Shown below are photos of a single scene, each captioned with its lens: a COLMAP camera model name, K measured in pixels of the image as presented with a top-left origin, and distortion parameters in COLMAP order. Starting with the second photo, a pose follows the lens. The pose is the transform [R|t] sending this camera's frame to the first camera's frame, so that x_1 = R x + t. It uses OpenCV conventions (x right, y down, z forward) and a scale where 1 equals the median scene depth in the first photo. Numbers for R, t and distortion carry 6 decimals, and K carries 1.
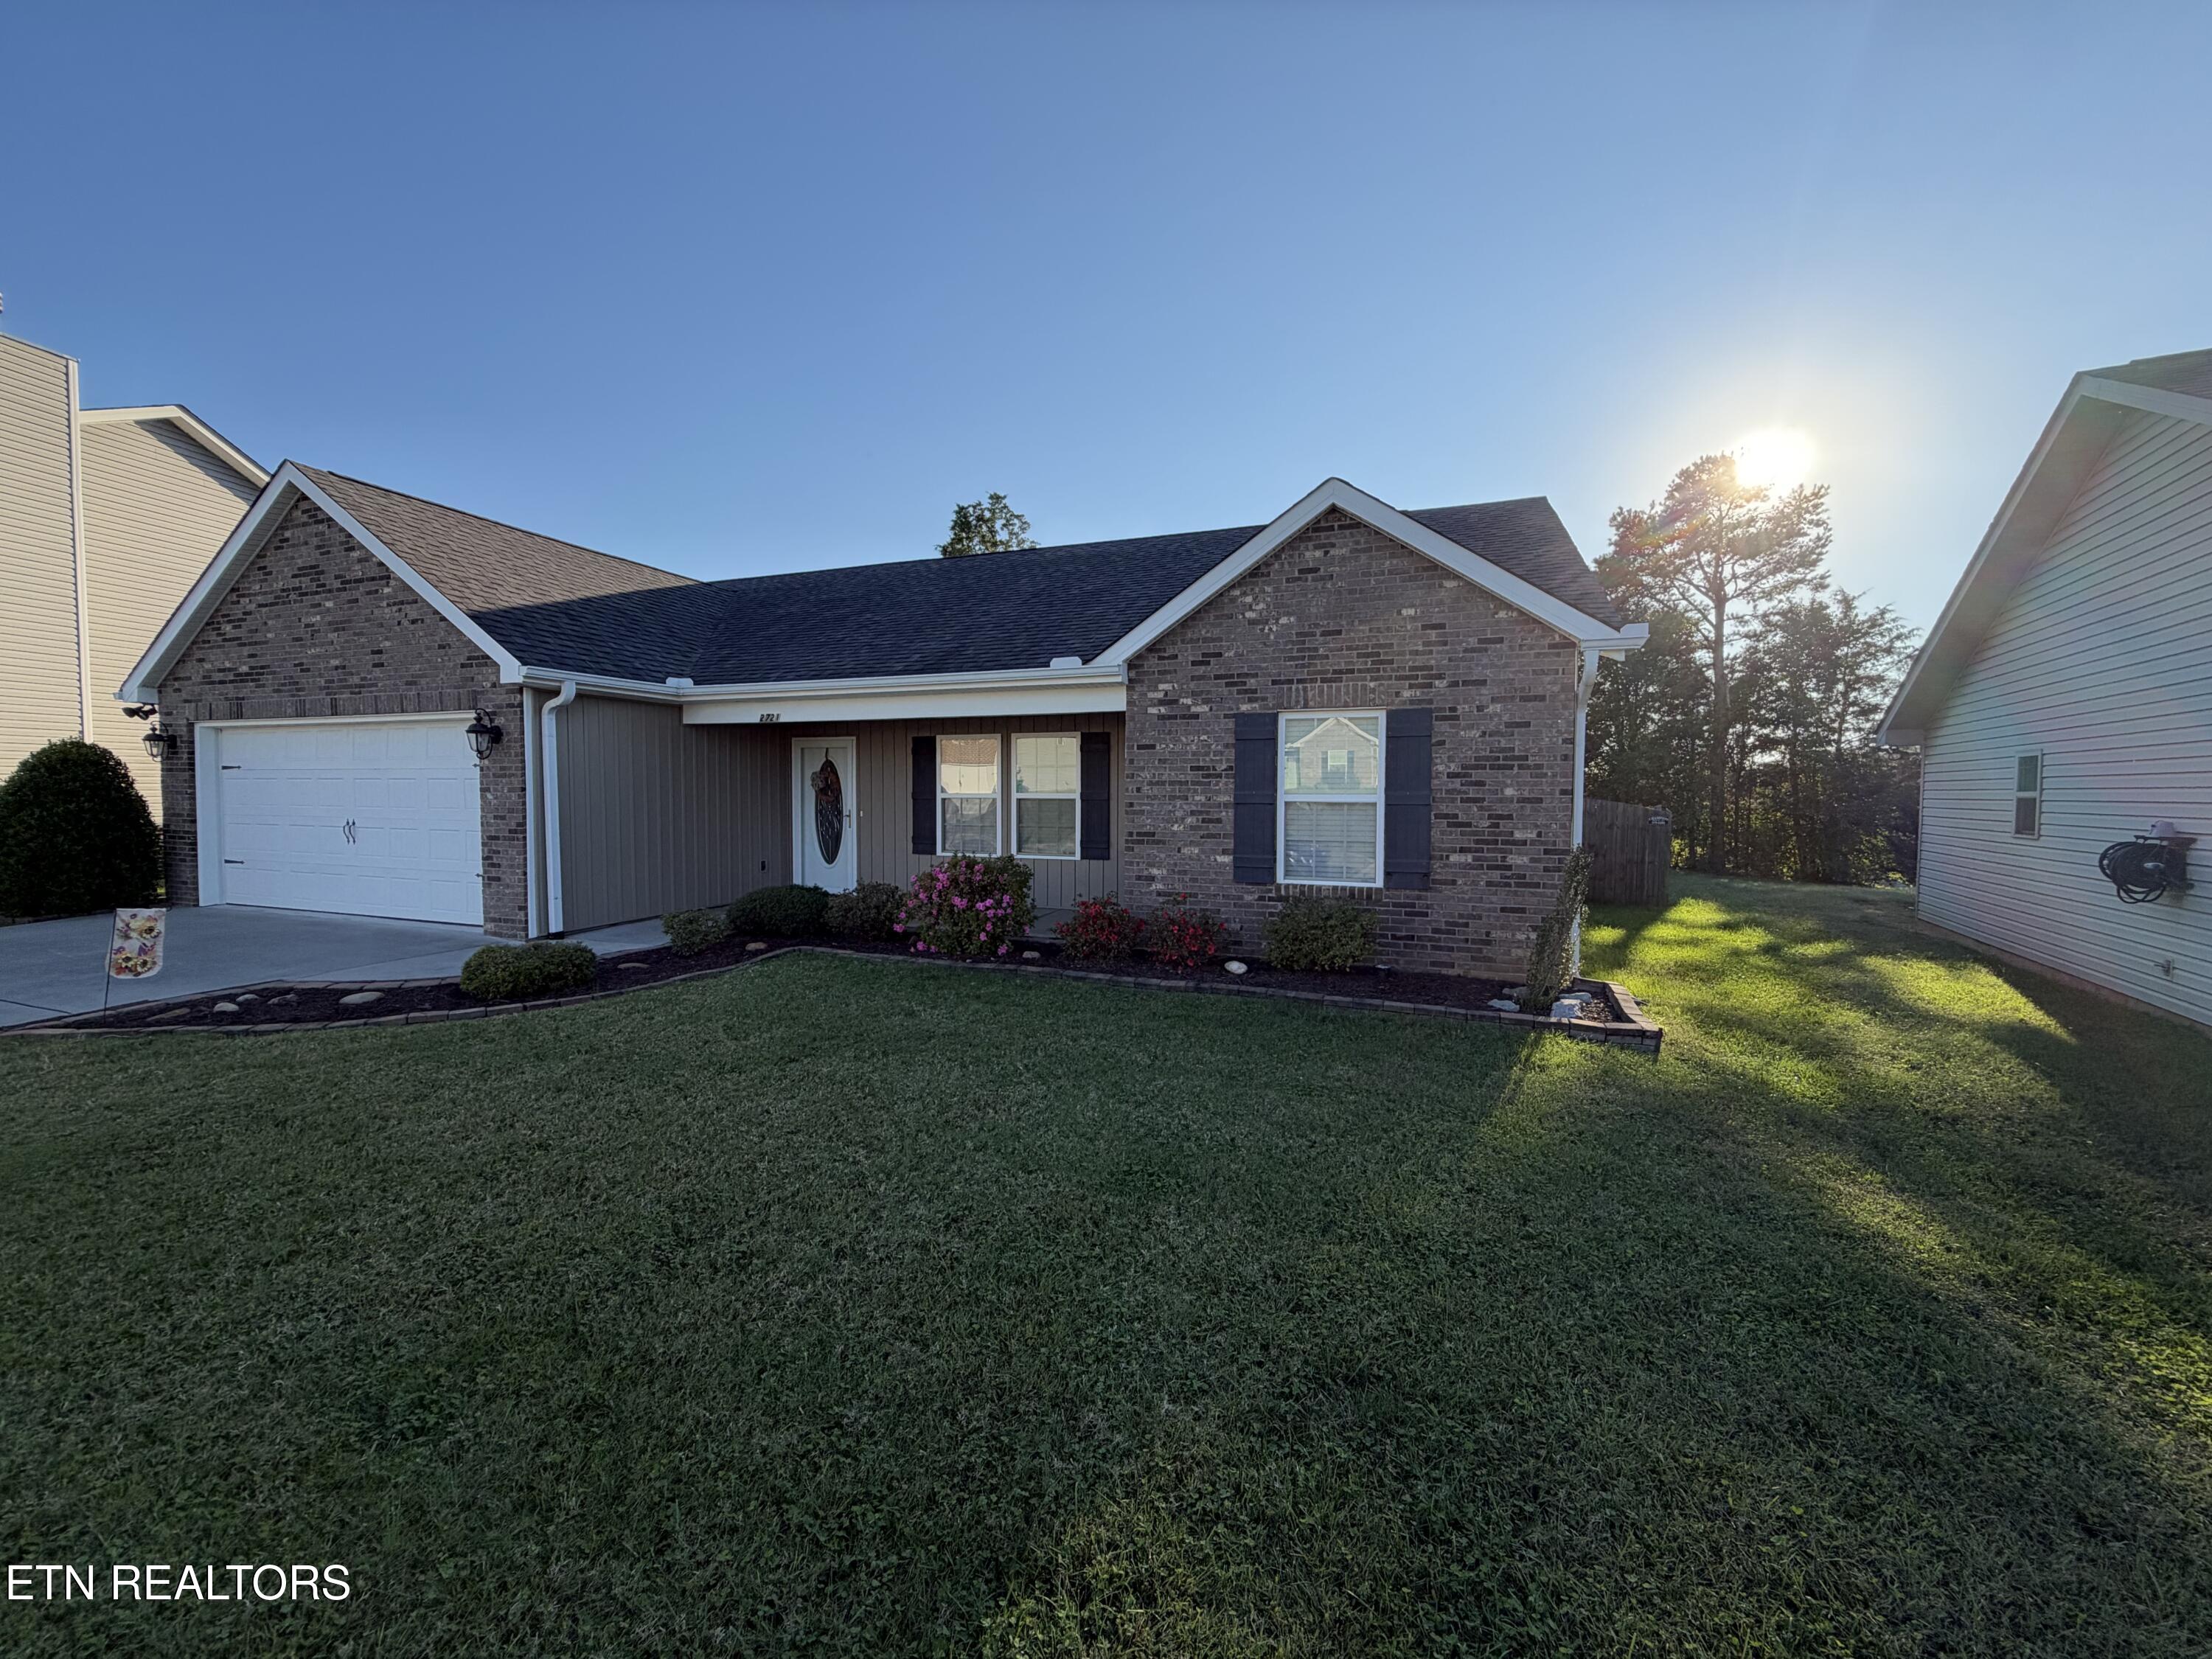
lens RADIAL K [[880.7, 0, 1100.0], [0, 880.7, 829.2], [0, 0, 1]] dist [-0.000719, 0.000248]
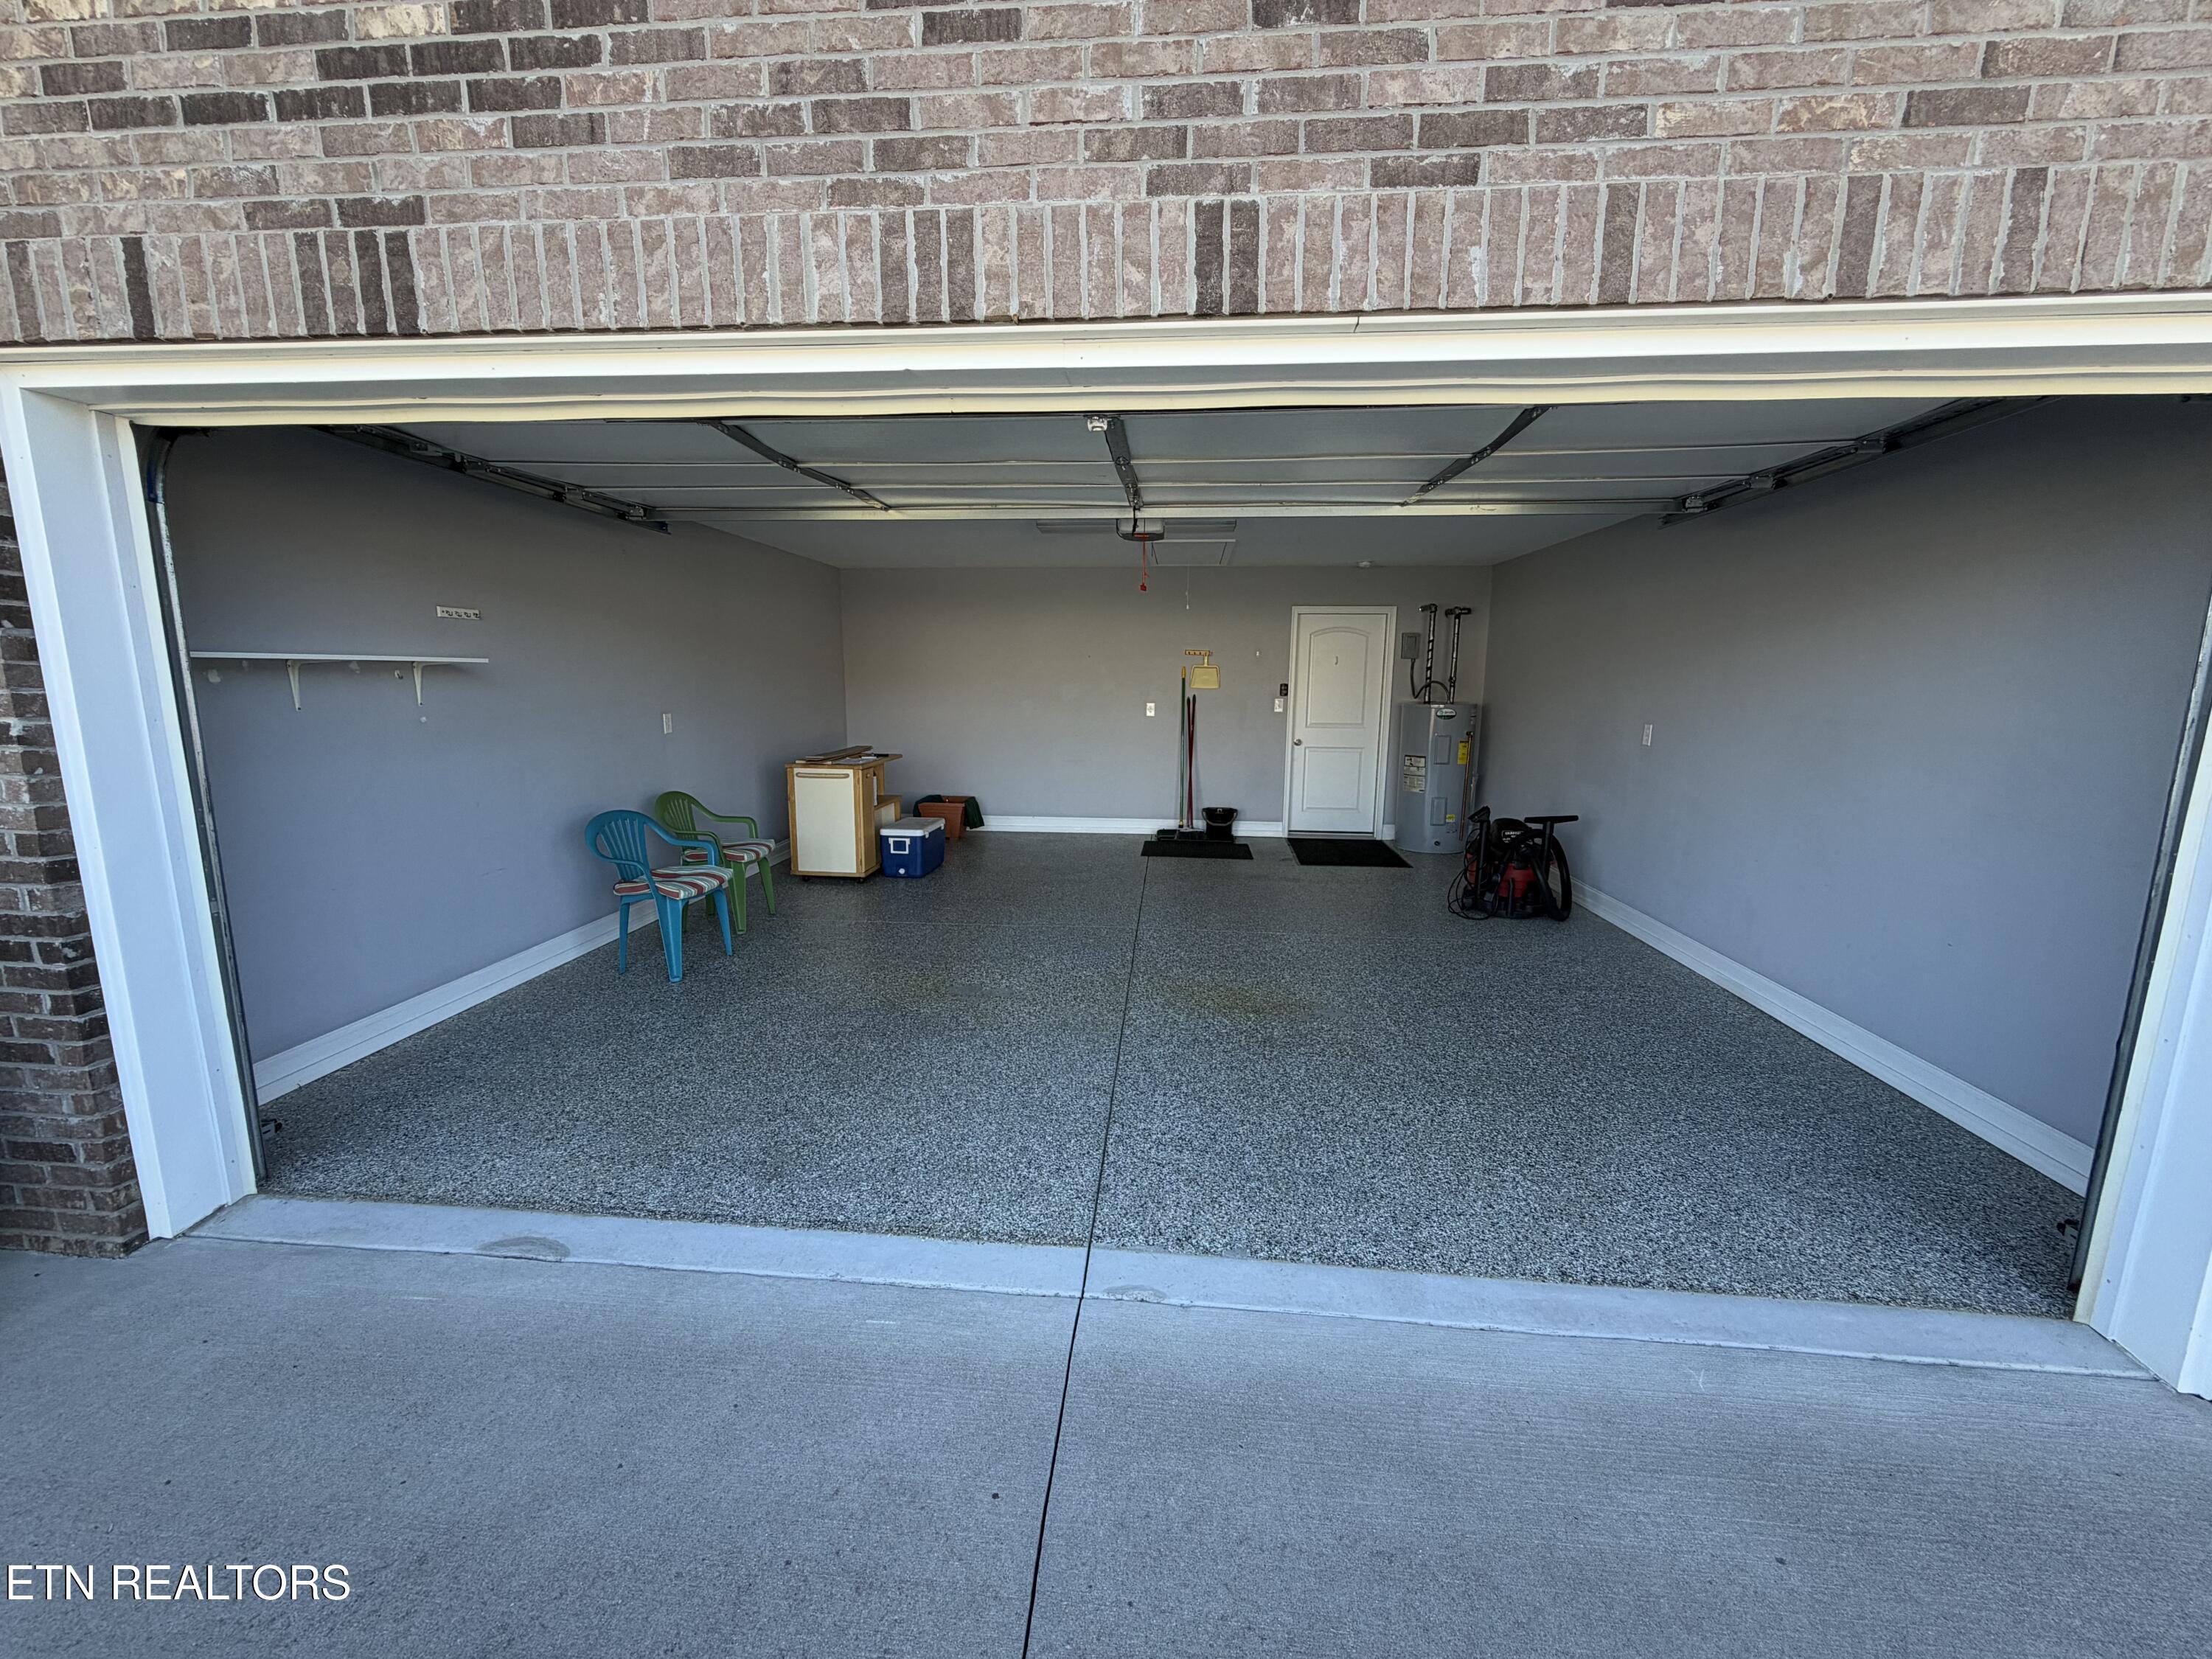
lens RADIAL K [[880.7, 0, 1098.0], [0, 880.7, 821.9], [0, 0, 1]] dist [-0.000719, 0.000248]
pose [[0.964112, -0.044467, 0.261744, -1.124794], [0.008461, 0.990520, 0.137111, -0.061809], [-0.265360, -0.129976, 0.955348, 0.979653]]
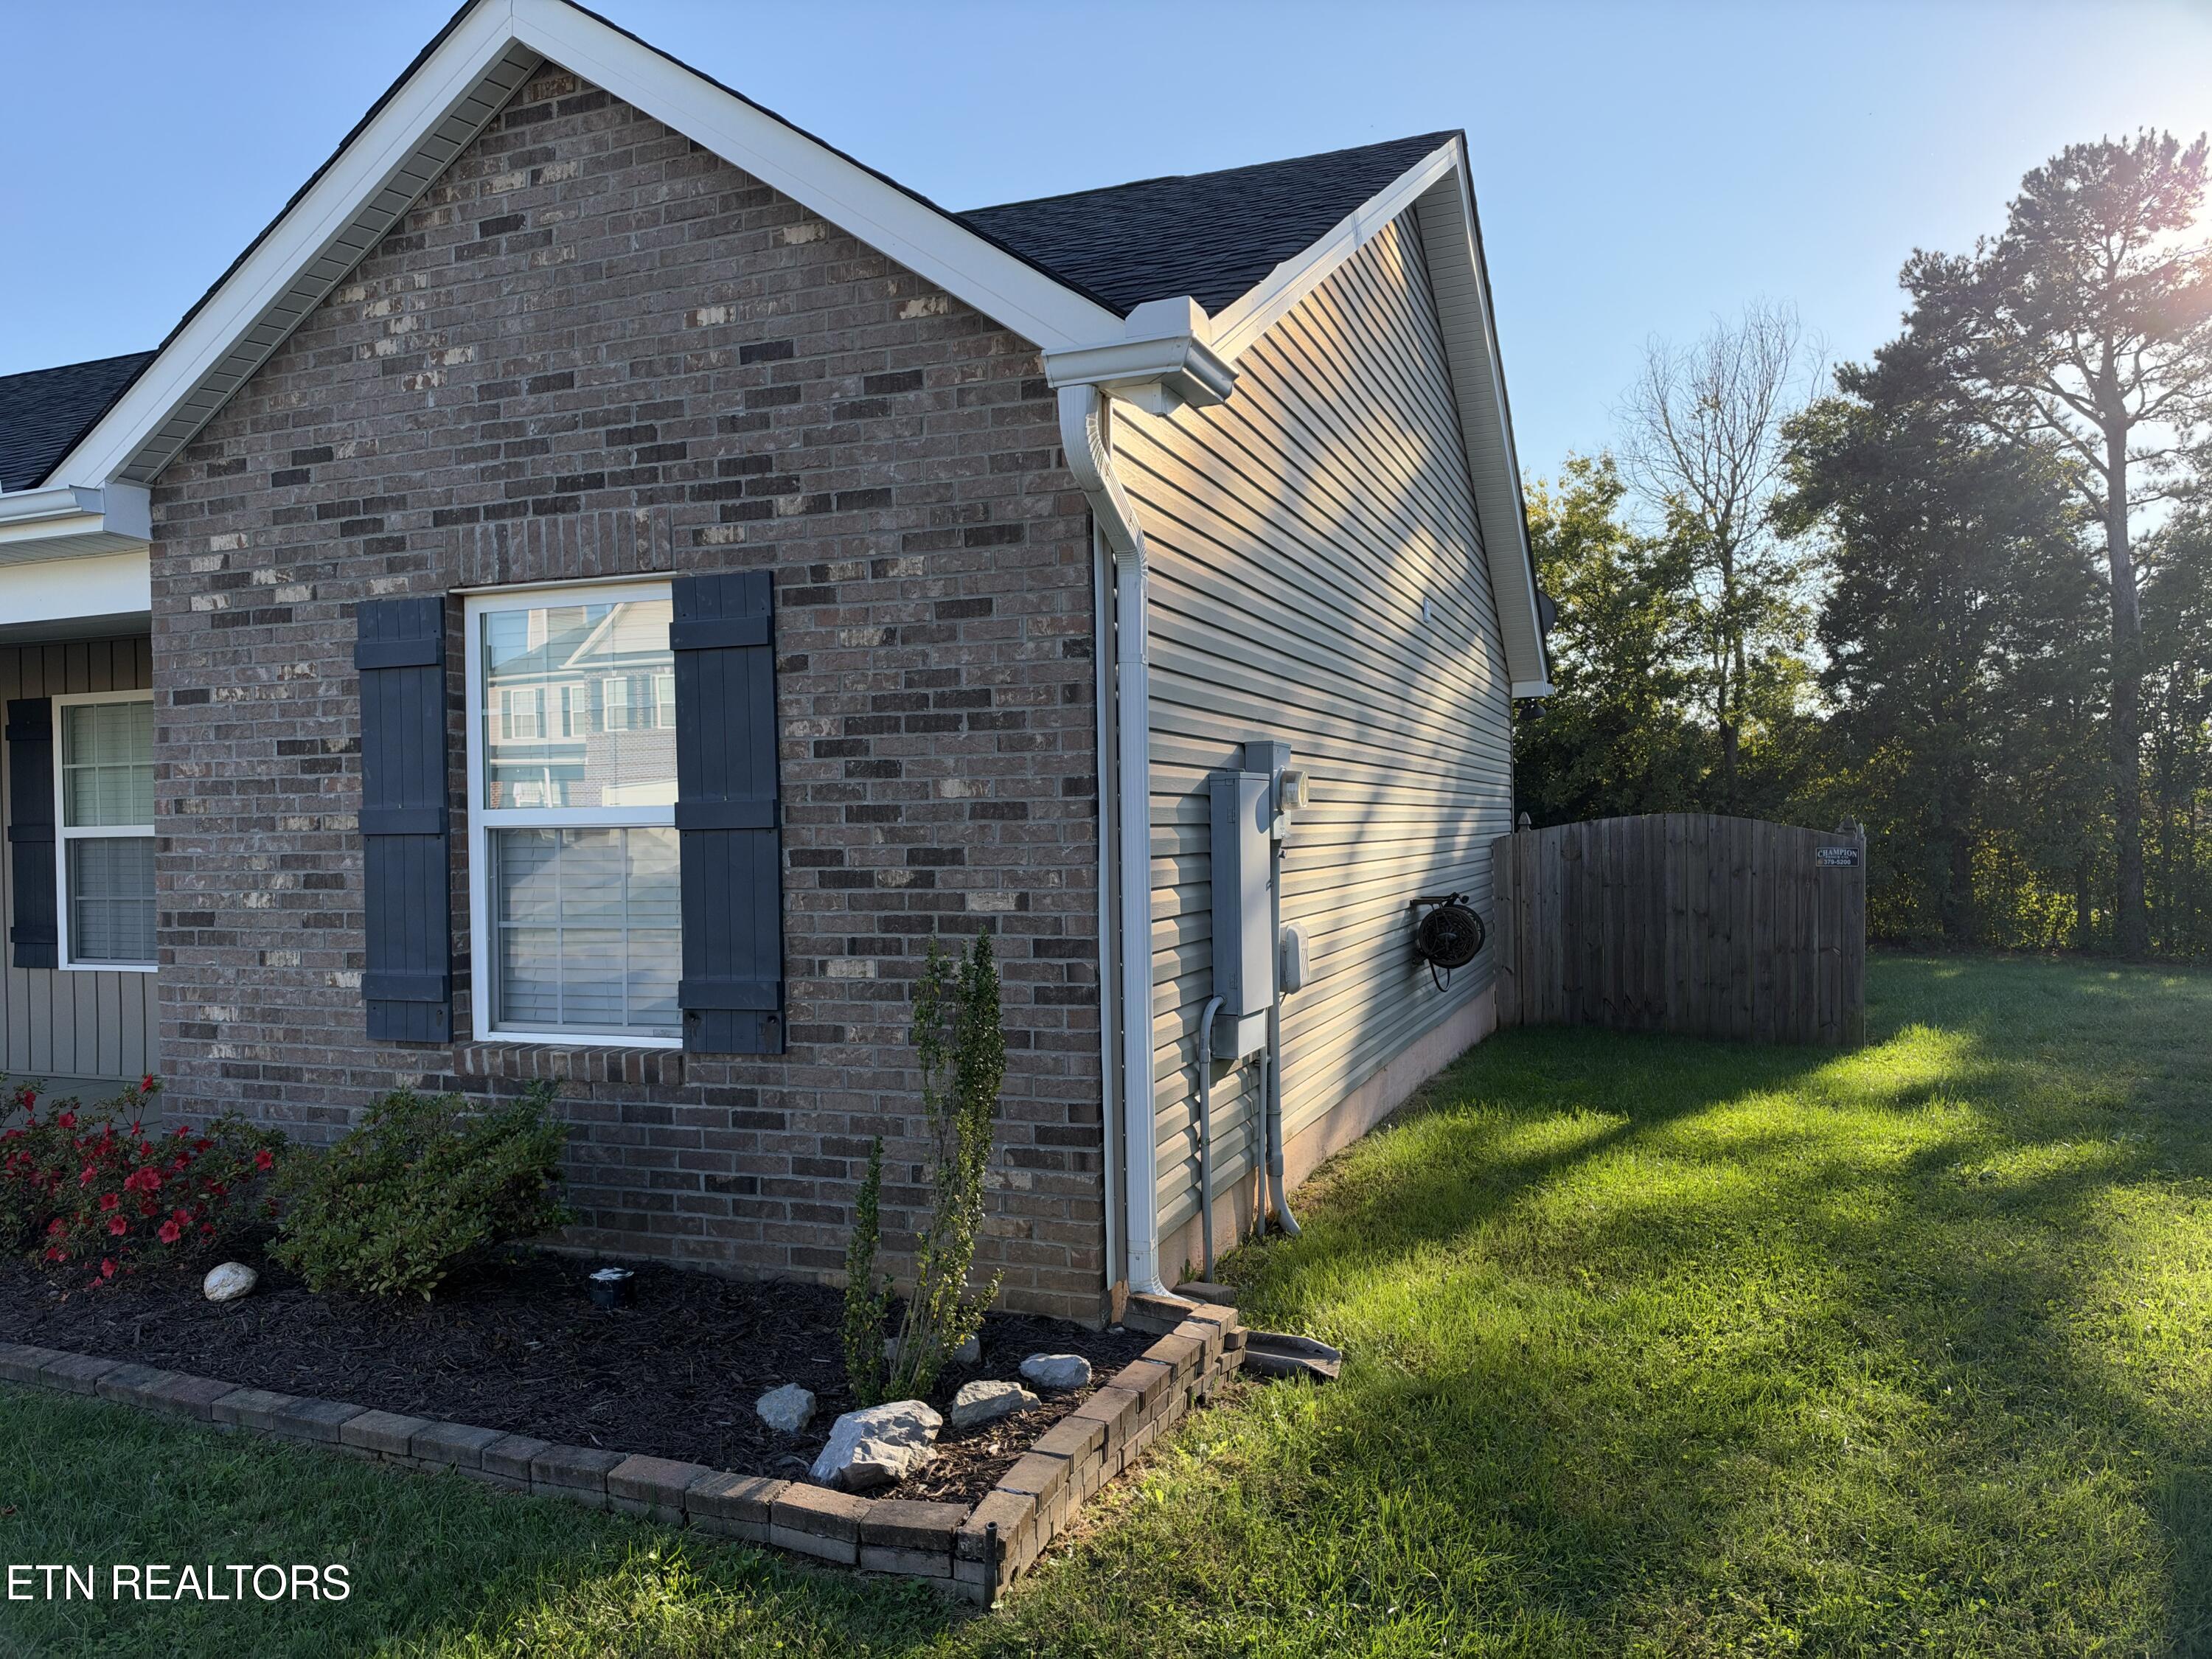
lens RADIAL K [[1596.7, 0, 1105.4], [0, 1596.7, 847.4], [0, 0, 1]] dist [0.029989, -0.036030]
pose [[0.999800, -0.019514, -0.004301, 0.481859], [0.019384, 0.999408, -0.028437, 0.002400], [0.004853, 0.028348, 0.999586, 0.299663]]
